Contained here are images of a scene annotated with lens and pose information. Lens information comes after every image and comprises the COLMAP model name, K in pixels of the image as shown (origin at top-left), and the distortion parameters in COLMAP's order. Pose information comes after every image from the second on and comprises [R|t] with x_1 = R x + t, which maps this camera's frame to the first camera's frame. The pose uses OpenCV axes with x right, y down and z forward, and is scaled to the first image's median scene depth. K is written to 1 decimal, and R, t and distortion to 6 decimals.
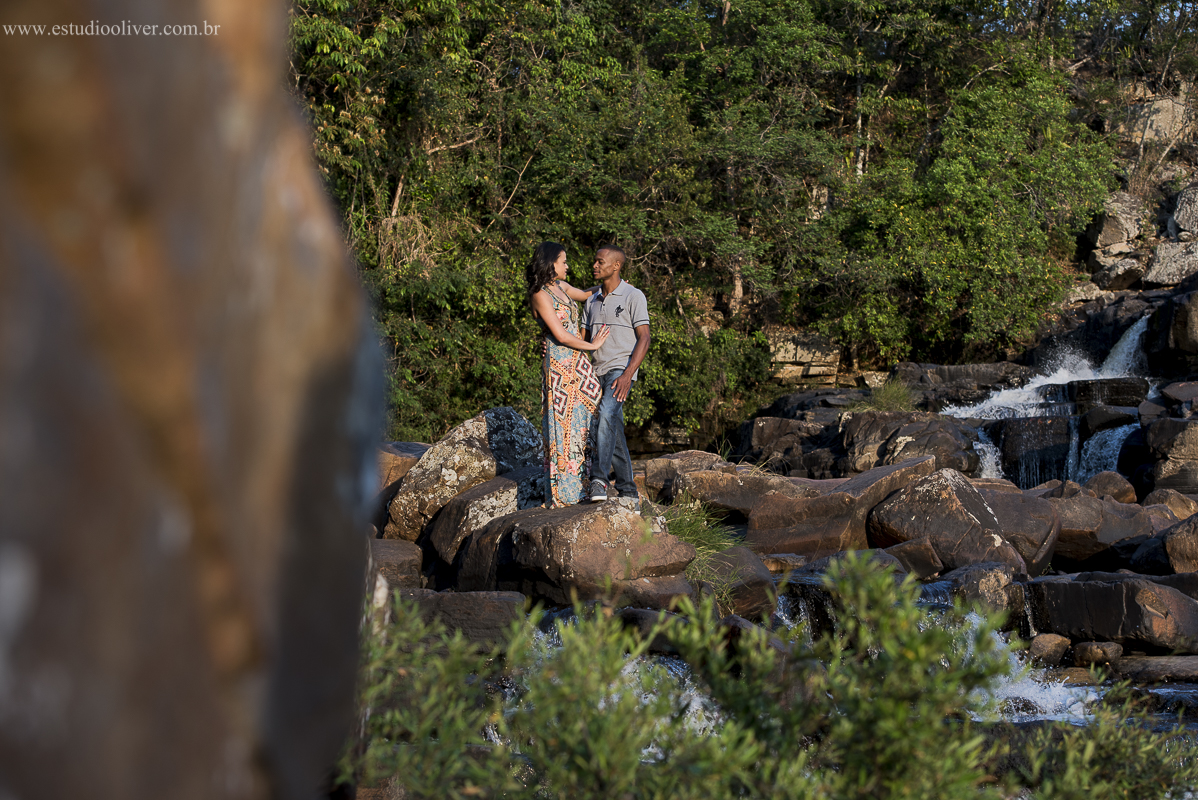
lens RADIAL K [[2431.7, 0, 599.0], [0, 2431.7, 400.0], [0, 0, 1]] dist [-0.089861, 0.055735]
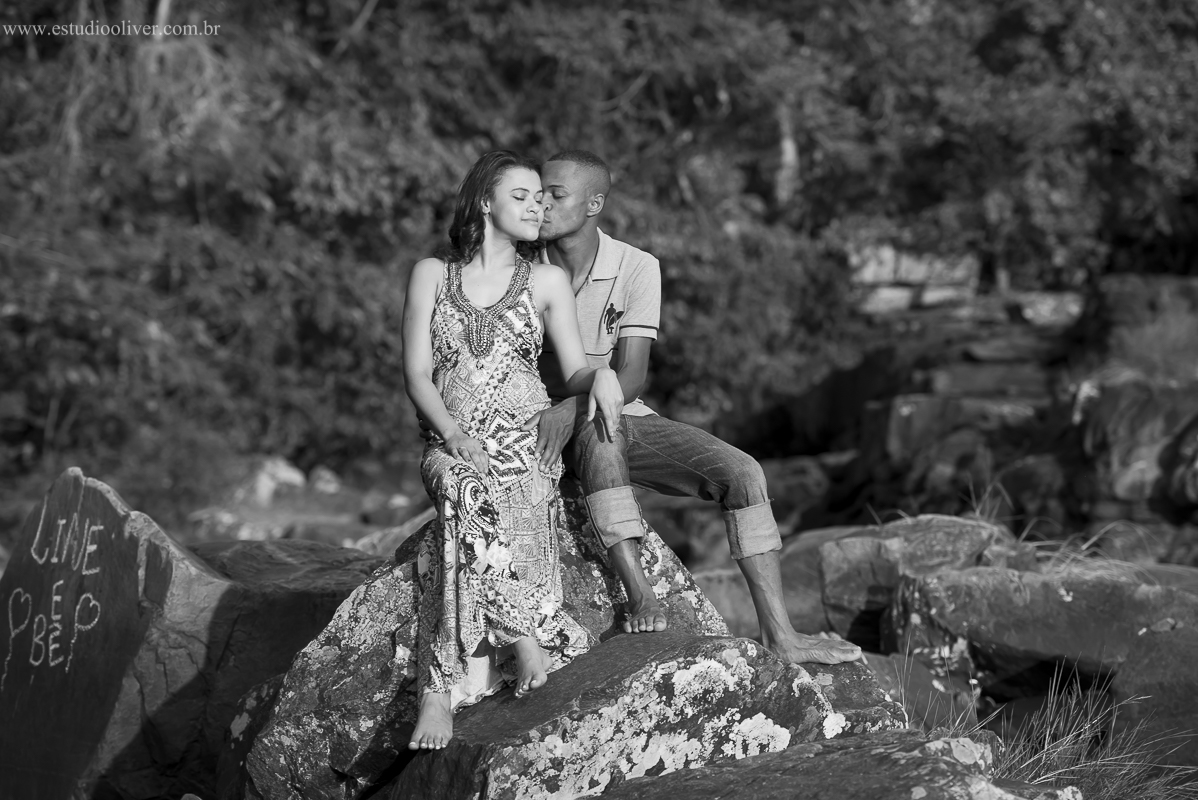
lens RADIAL K [[3894.6, 0, 599.0], [0, 3894.6, 400.0], [0, 0, 1]] dist [0.400560, 0.398342]
pose [[0.998969, -0.035793, 0.027914, -0.013466], [0.035406, 0.999272, 0.014223, -0.004023], [-0.028403, -0.013220, 0.999509, 0.116911]]
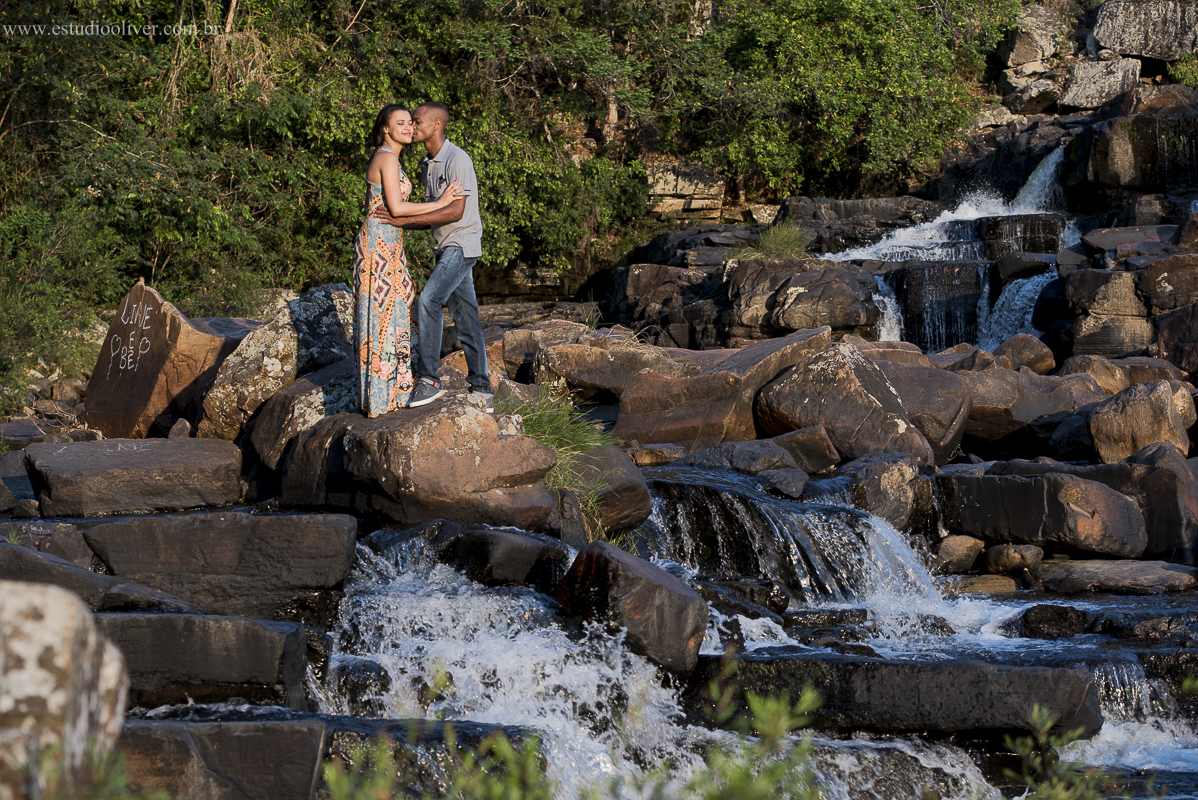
lens RADIAL K [[2643.2, 0, 599.0], [0, 2643.2, 400.0], [0, 0, 1]] dist [-0.015478, 0.100647]
pose [[0.998694, -0.006264, 0.050698, 0.001830], [0.002879, 0.997778, 0.066563, -0.005110], [-0.051002, -0.066330, 0.996493, 0.015453]]
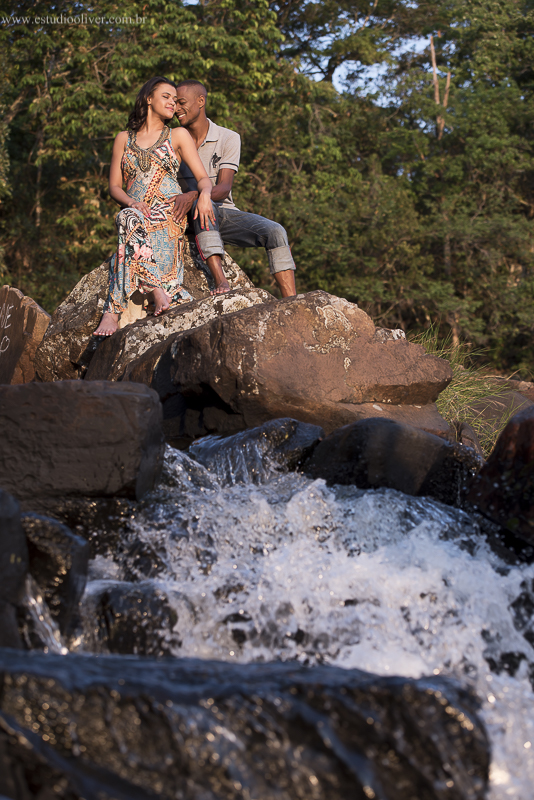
lens RADIAL K [[1623.9, 0, 267.0], [0, 1623.9, 400.0], [0, 0, 1]] dist [-0.089861, 0.055735]
pose [[0.998233, -0.023576, -0.054539, 0.003391], [0.021182, 0.998804, -0.044073, 0.022123], [0.055513, 0.042840, 0.997538, 0.139853]]
